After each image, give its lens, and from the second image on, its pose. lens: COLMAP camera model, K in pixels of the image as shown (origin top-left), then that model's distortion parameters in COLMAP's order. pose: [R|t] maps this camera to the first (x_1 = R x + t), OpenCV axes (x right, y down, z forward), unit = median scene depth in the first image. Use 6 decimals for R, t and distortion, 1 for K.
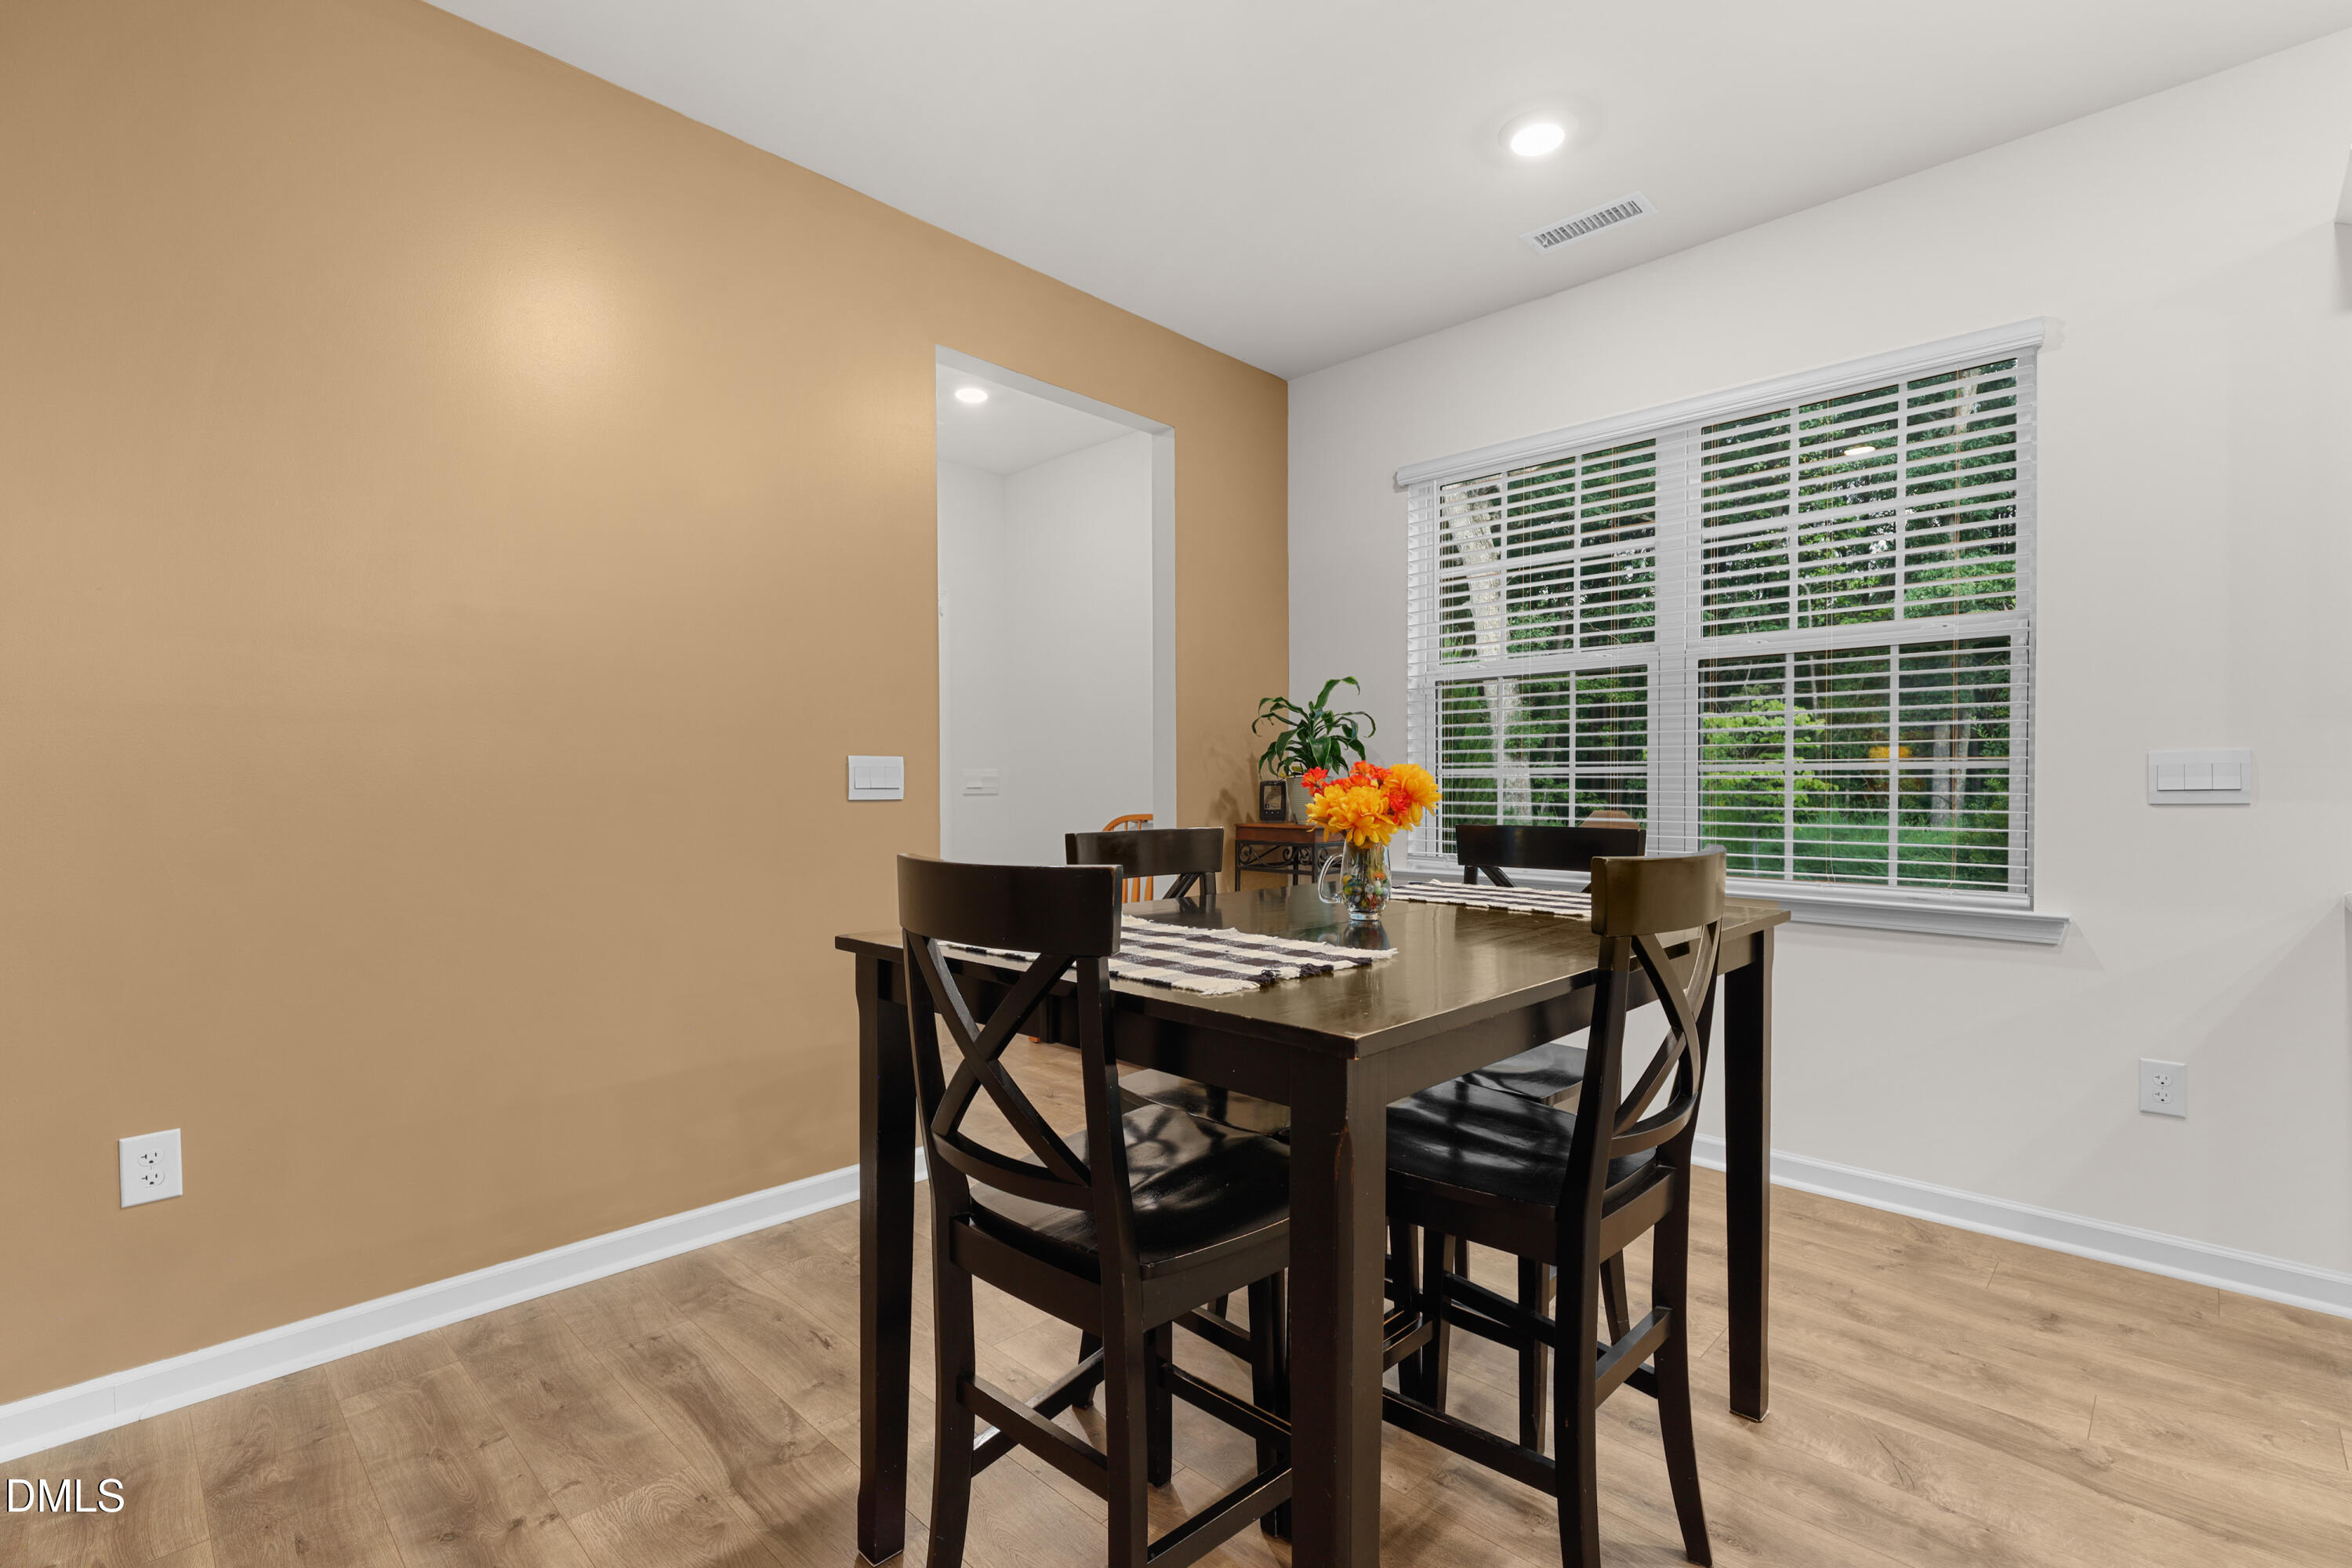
lens RADIAL K [[1066.6, 0, 1186.7], [0, 1066.6, 807.3], [0, 0, 1]] dist [0.003661, -0.000280]
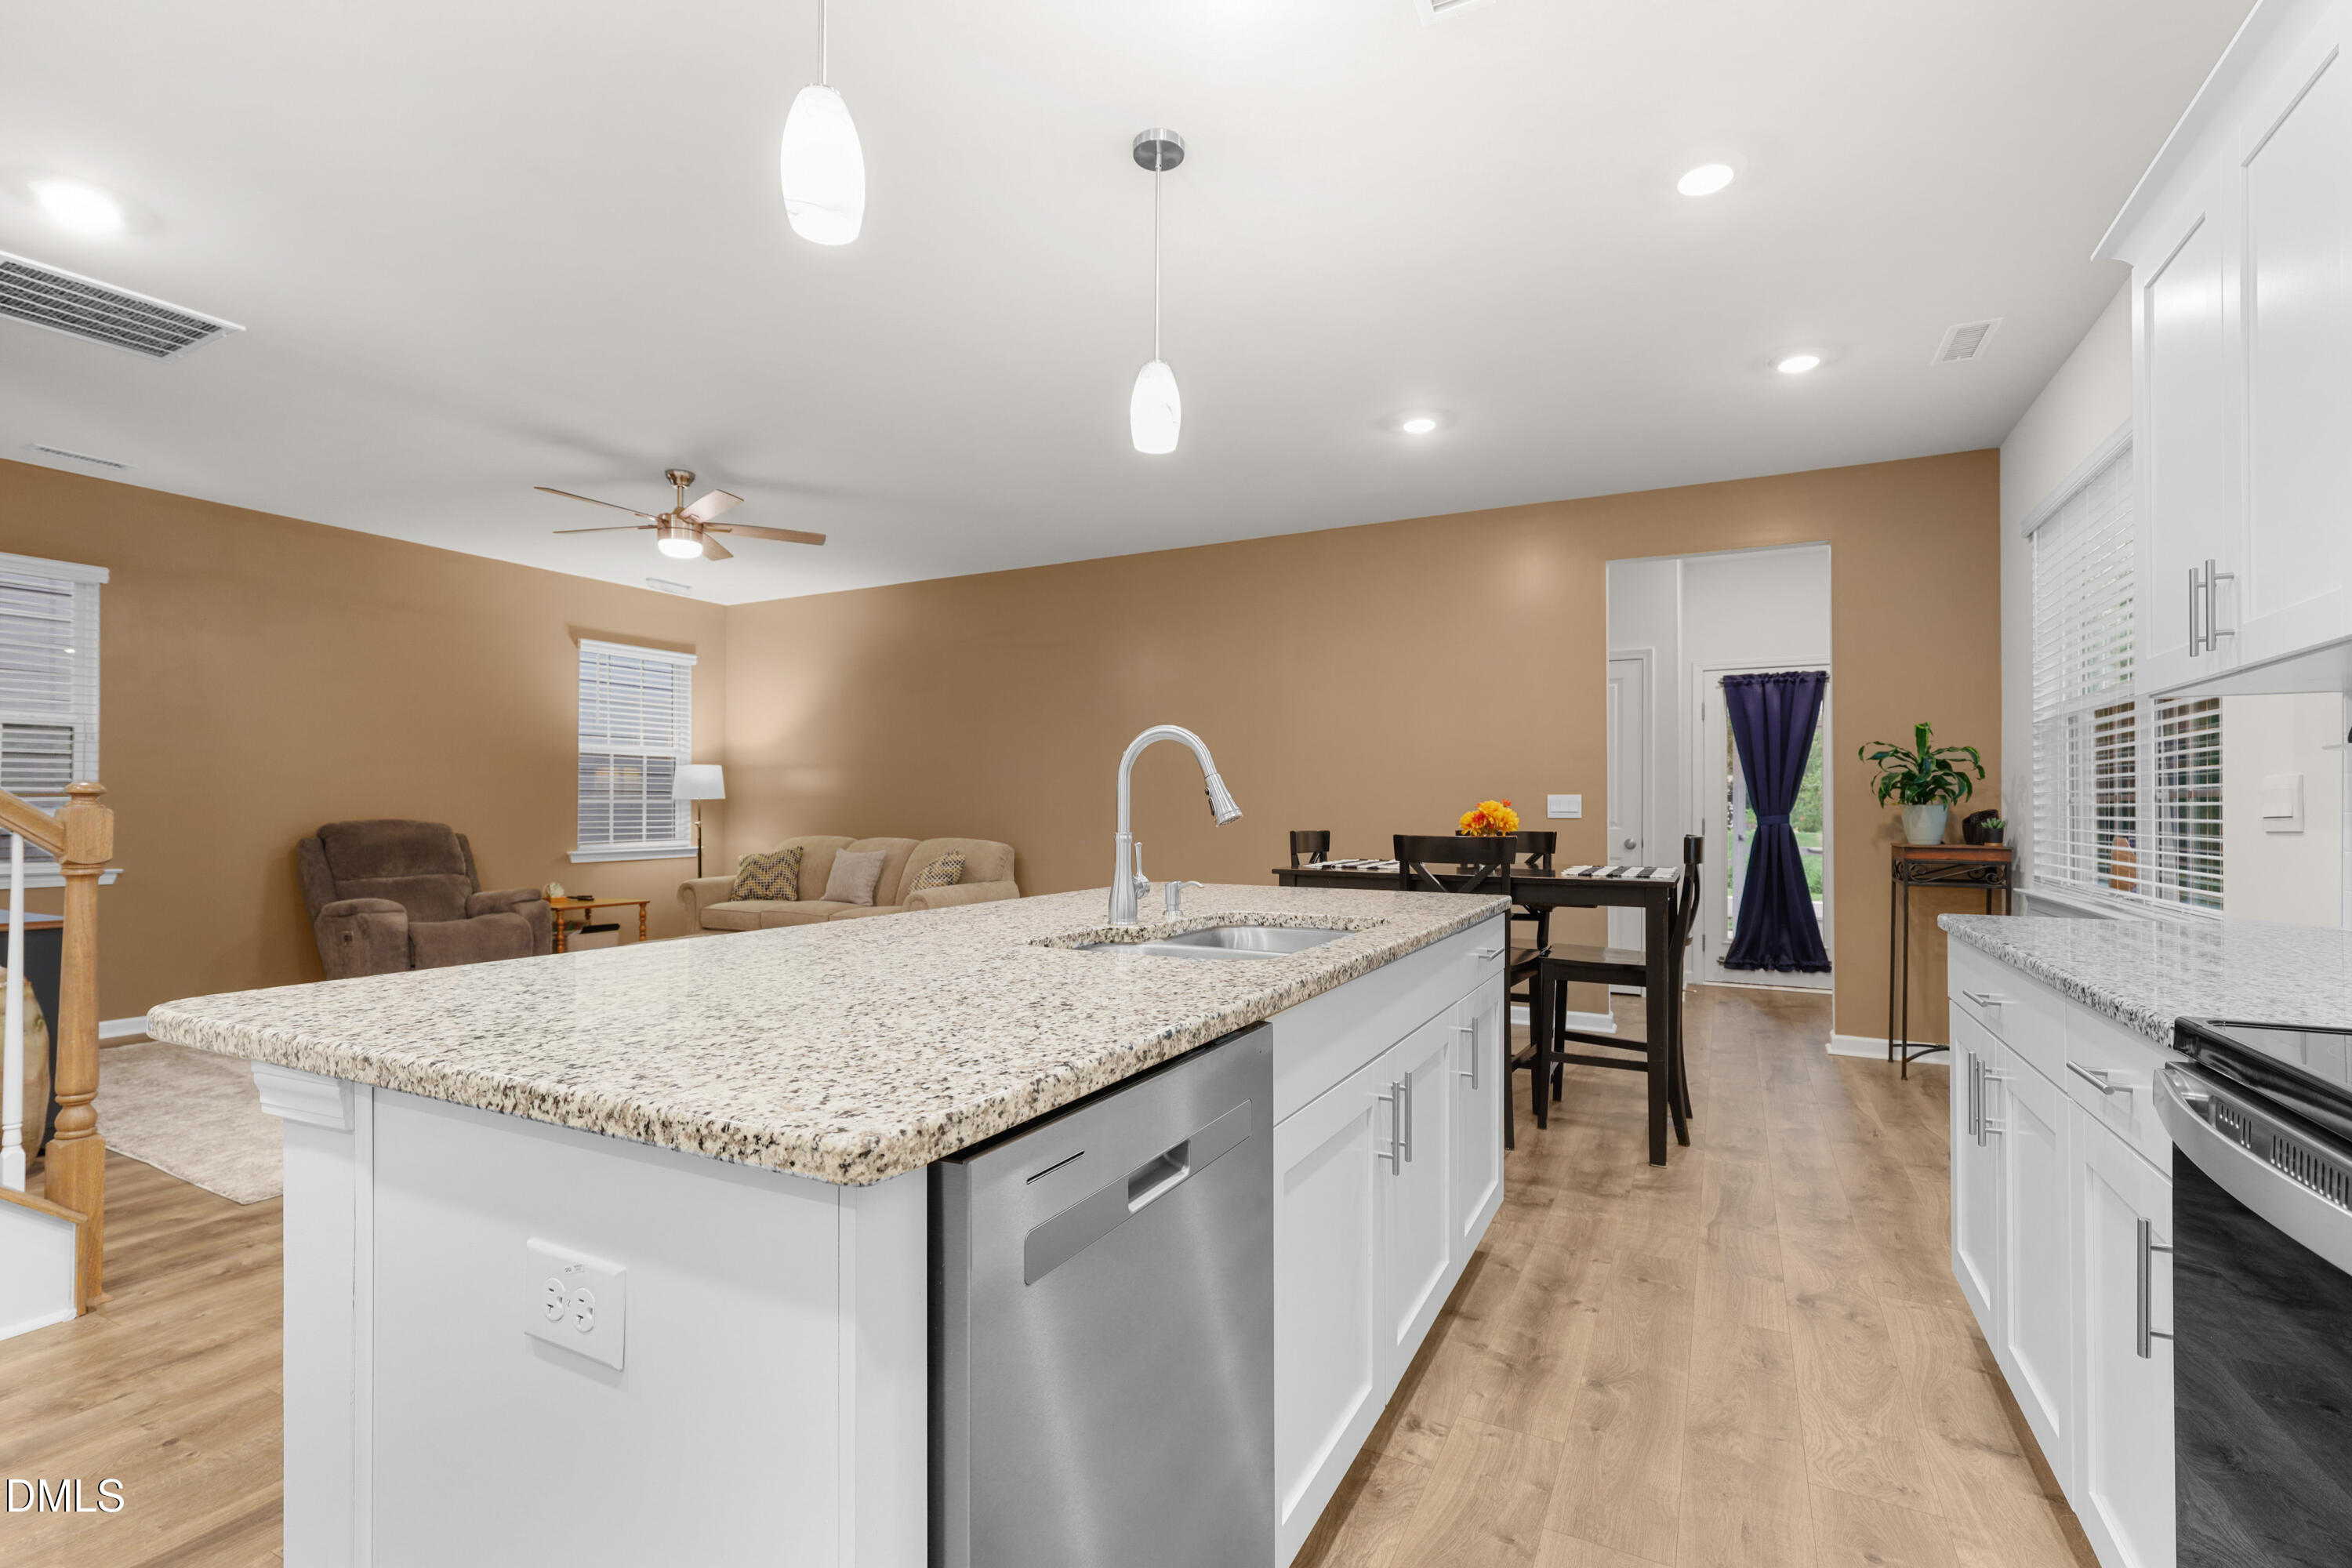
lens RADIAL K [[1056.0, 0, 1185.9], [0, 1056.0, 797.8], [0, 0, 1]] dist [0.001552, -0.000570]
pose [[0.281640, -0.011454, -0.959452, 1.538870], [-0.022415, 0.999577, -0.018513, 0.007471], [0.959258, 0.026720, 0.281264, -0.198718]]
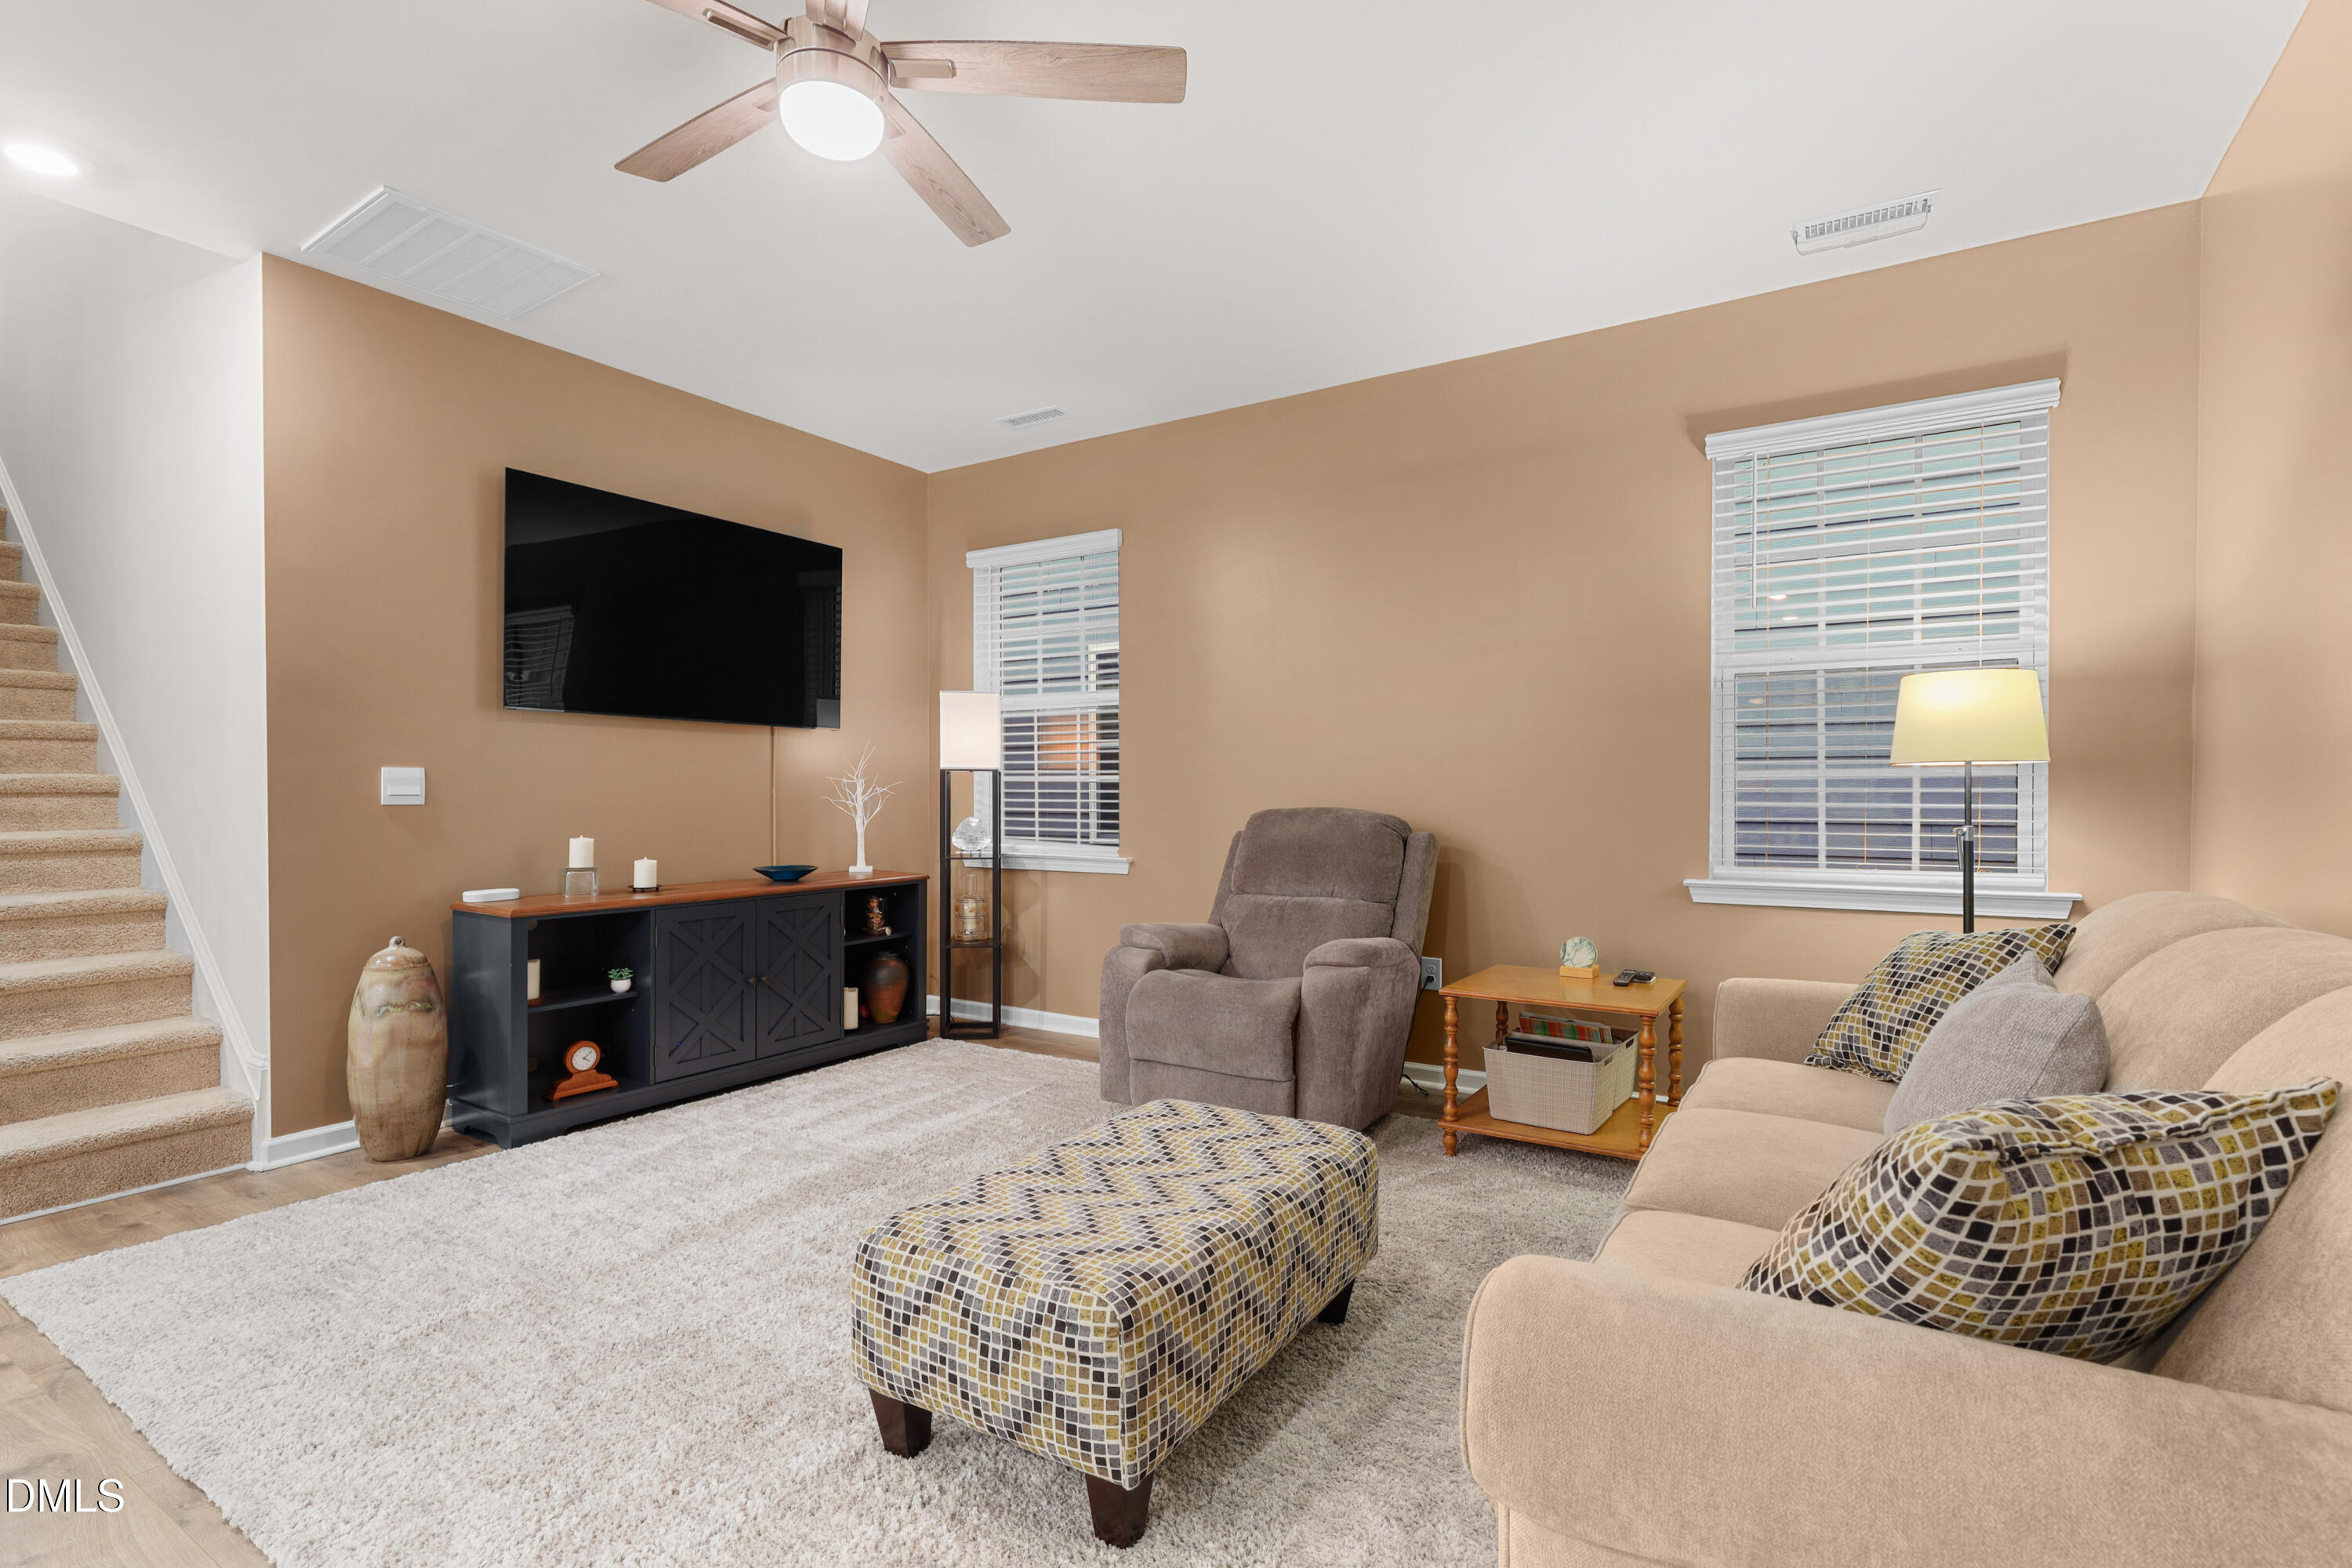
lens RADIAL K [[1093.0, 0, 1185.7], [0, 1093.0, 798.8], [0, 0, 1]] dist [0.003025, -0.000083]
pose [[-0.979819, 0.001240, -0.199881, -0.780432], [-0.004807, 0.999545, 0.029764, -0.008213], [0.199827, 0.030125, -0.979368, 0.302266]]
